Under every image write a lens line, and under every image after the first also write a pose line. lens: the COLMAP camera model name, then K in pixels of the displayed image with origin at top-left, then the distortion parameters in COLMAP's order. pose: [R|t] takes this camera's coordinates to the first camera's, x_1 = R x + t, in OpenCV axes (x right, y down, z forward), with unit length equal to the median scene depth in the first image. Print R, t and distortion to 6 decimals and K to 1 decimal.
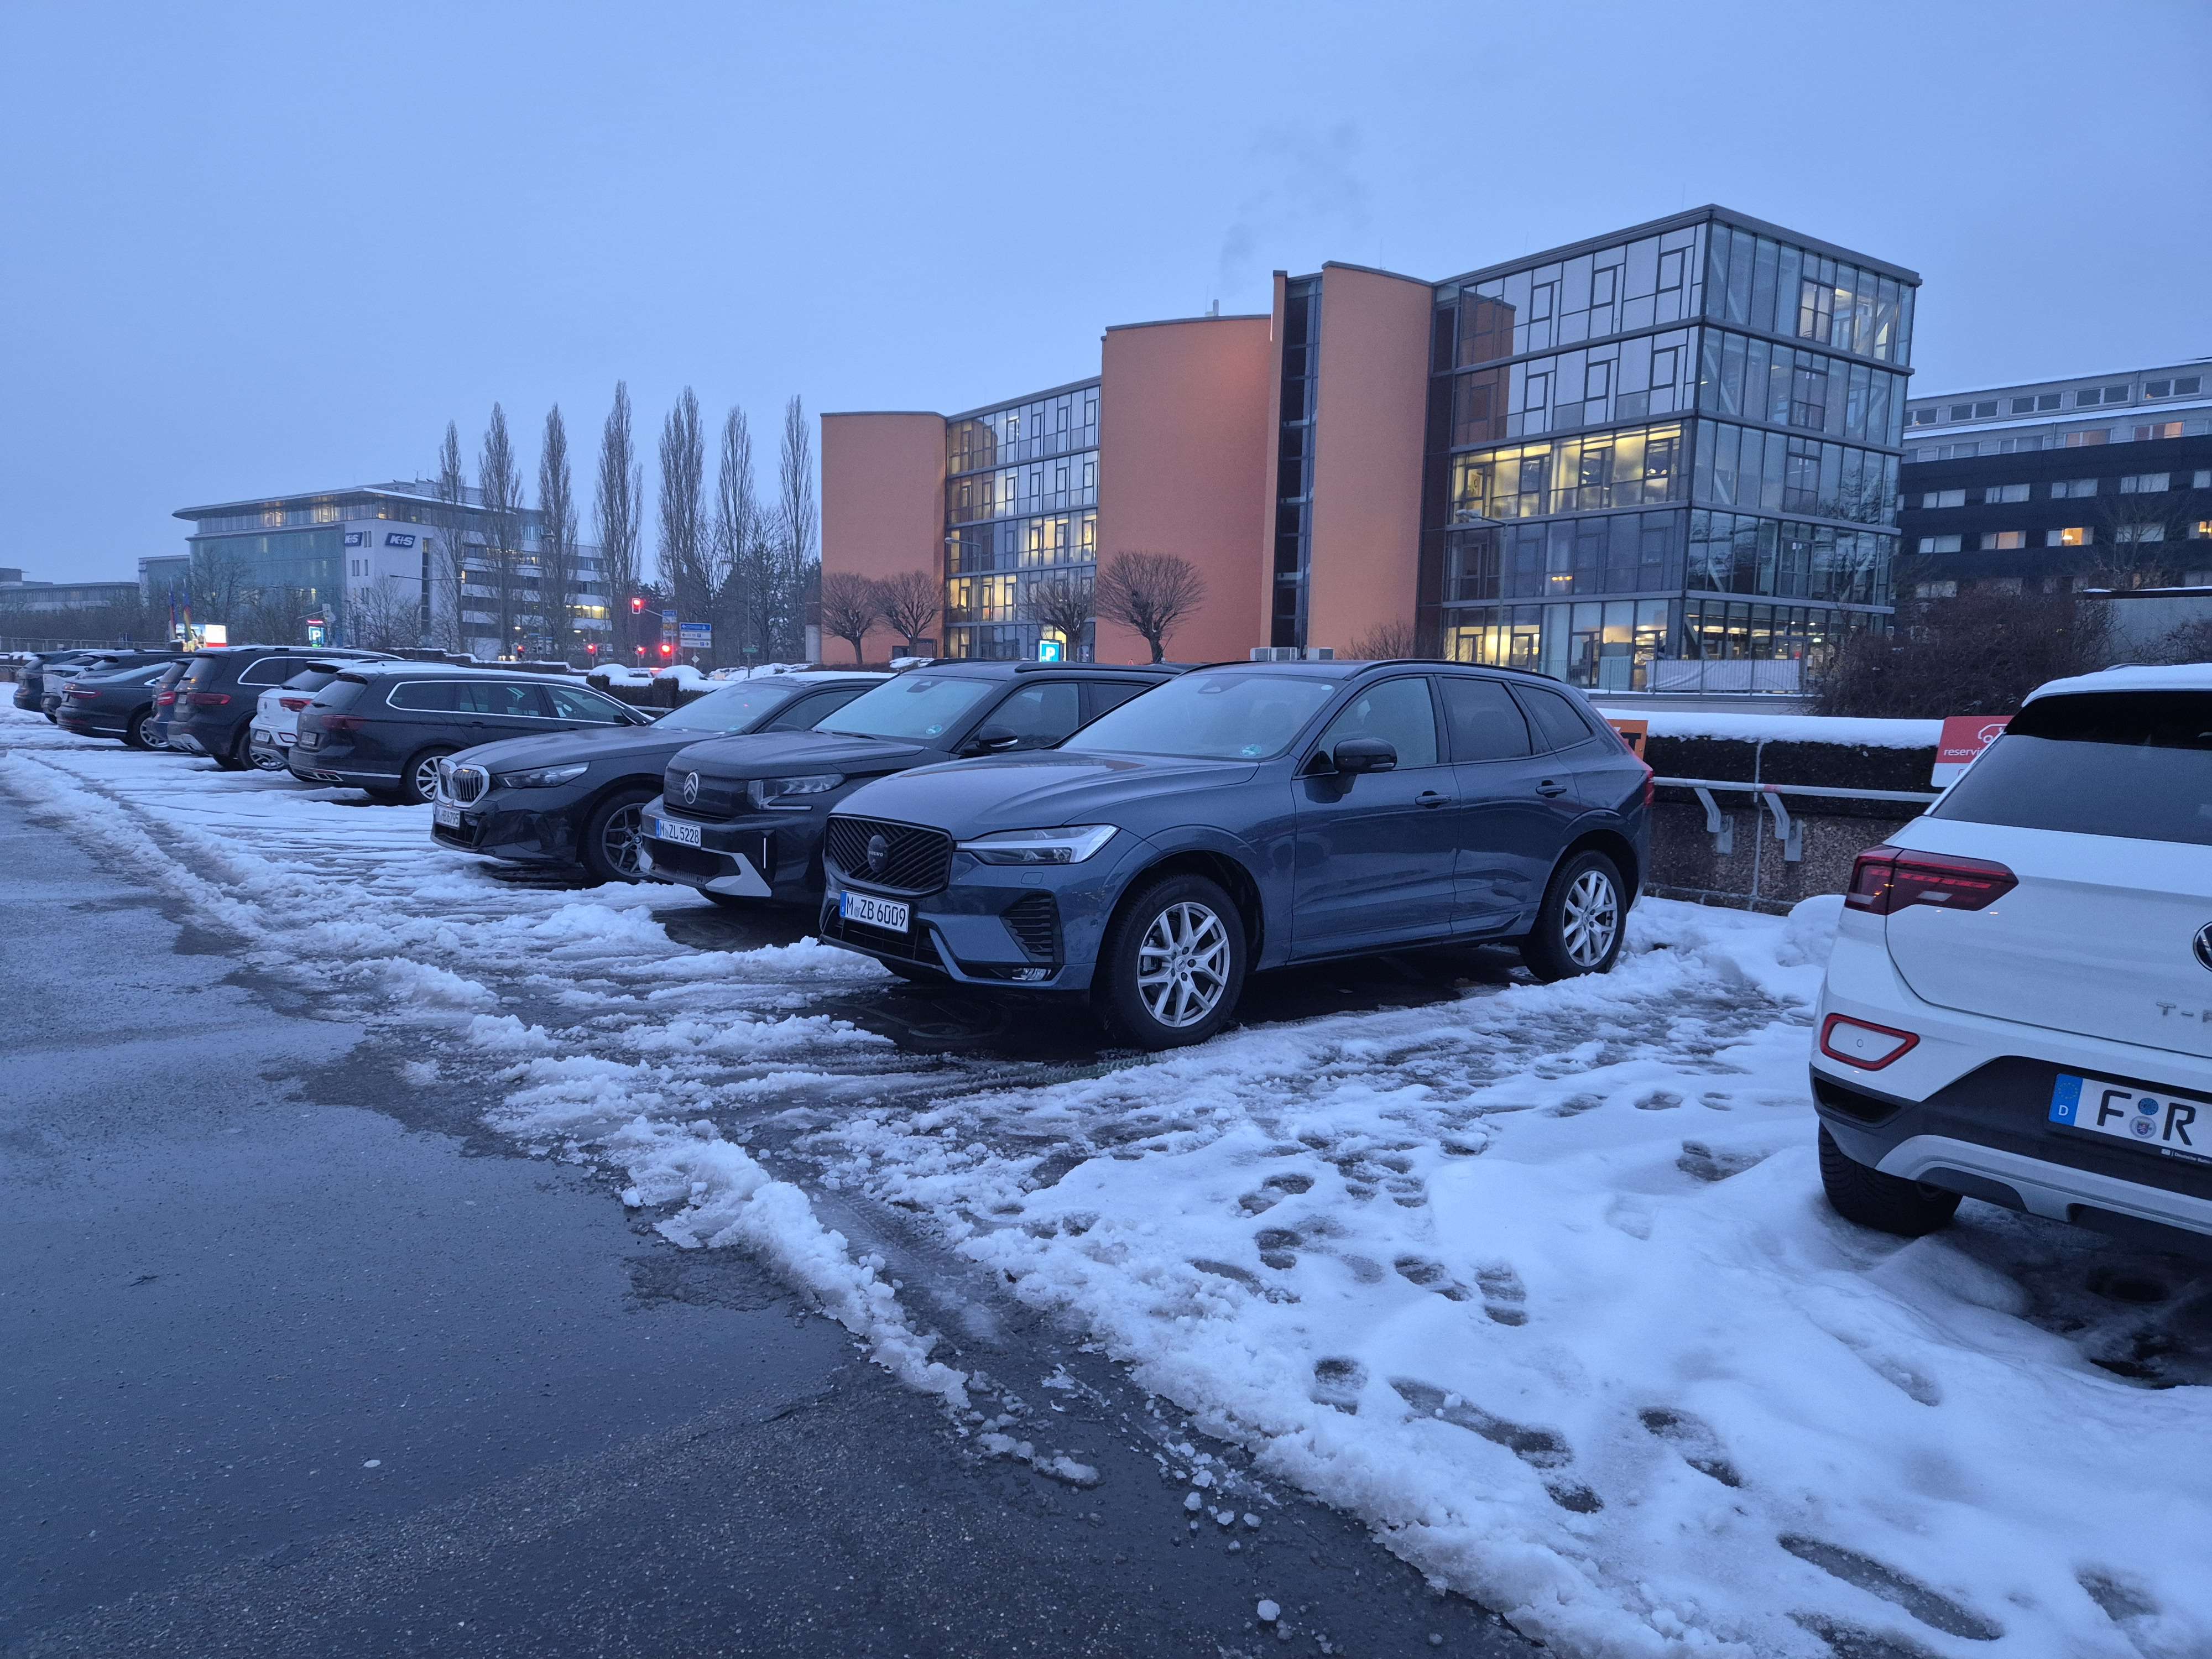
lens RADIAL K [[1470.1, 0, 1104.1], [0, 1470.1, 818.8], [0, 0, 1]] dist [0.065170, -0.047468]
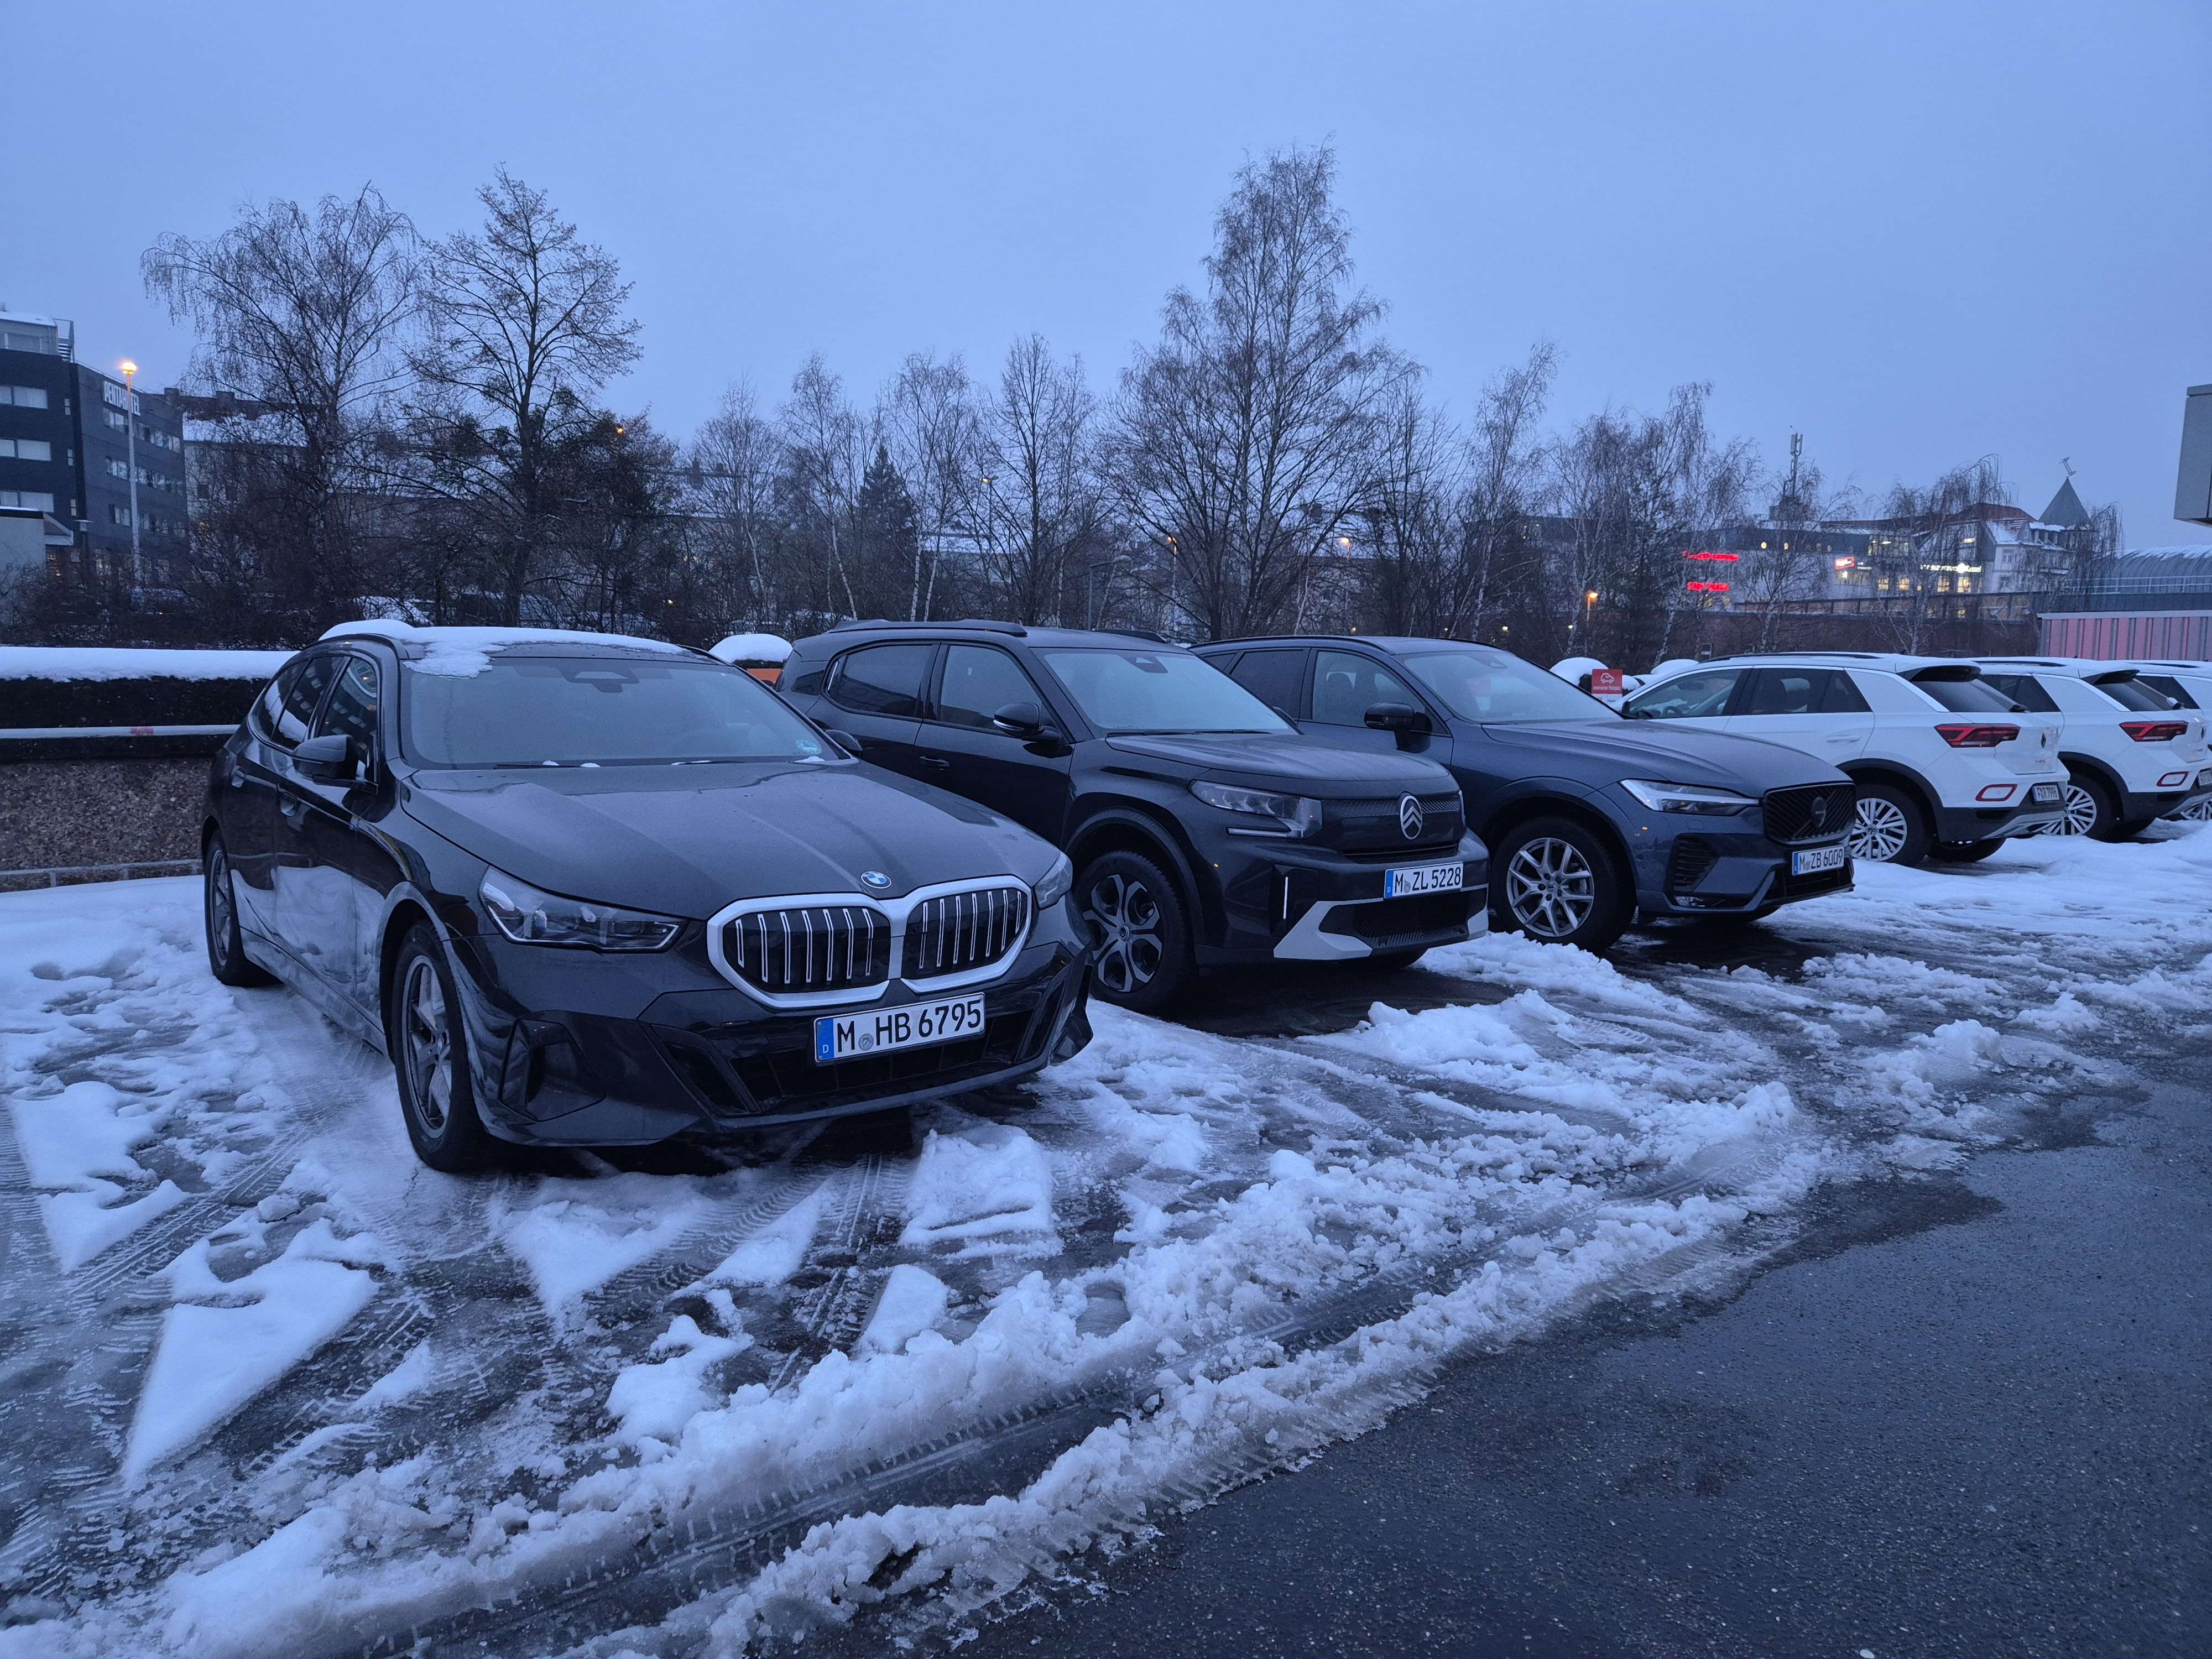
lens RADIAL K [[1470.1, 0, 1104.1], [0, 1470.1, 818.8], [0, 0, 1]] dist [0.065170, -0.047468]
pose [[0.035028, -0.142290, 0.989205, -1.413994], [0.072559, 0.987562, 0.139485, -0.191261], [-0.996749, 0.066890, 0.044917, 1.532895]]
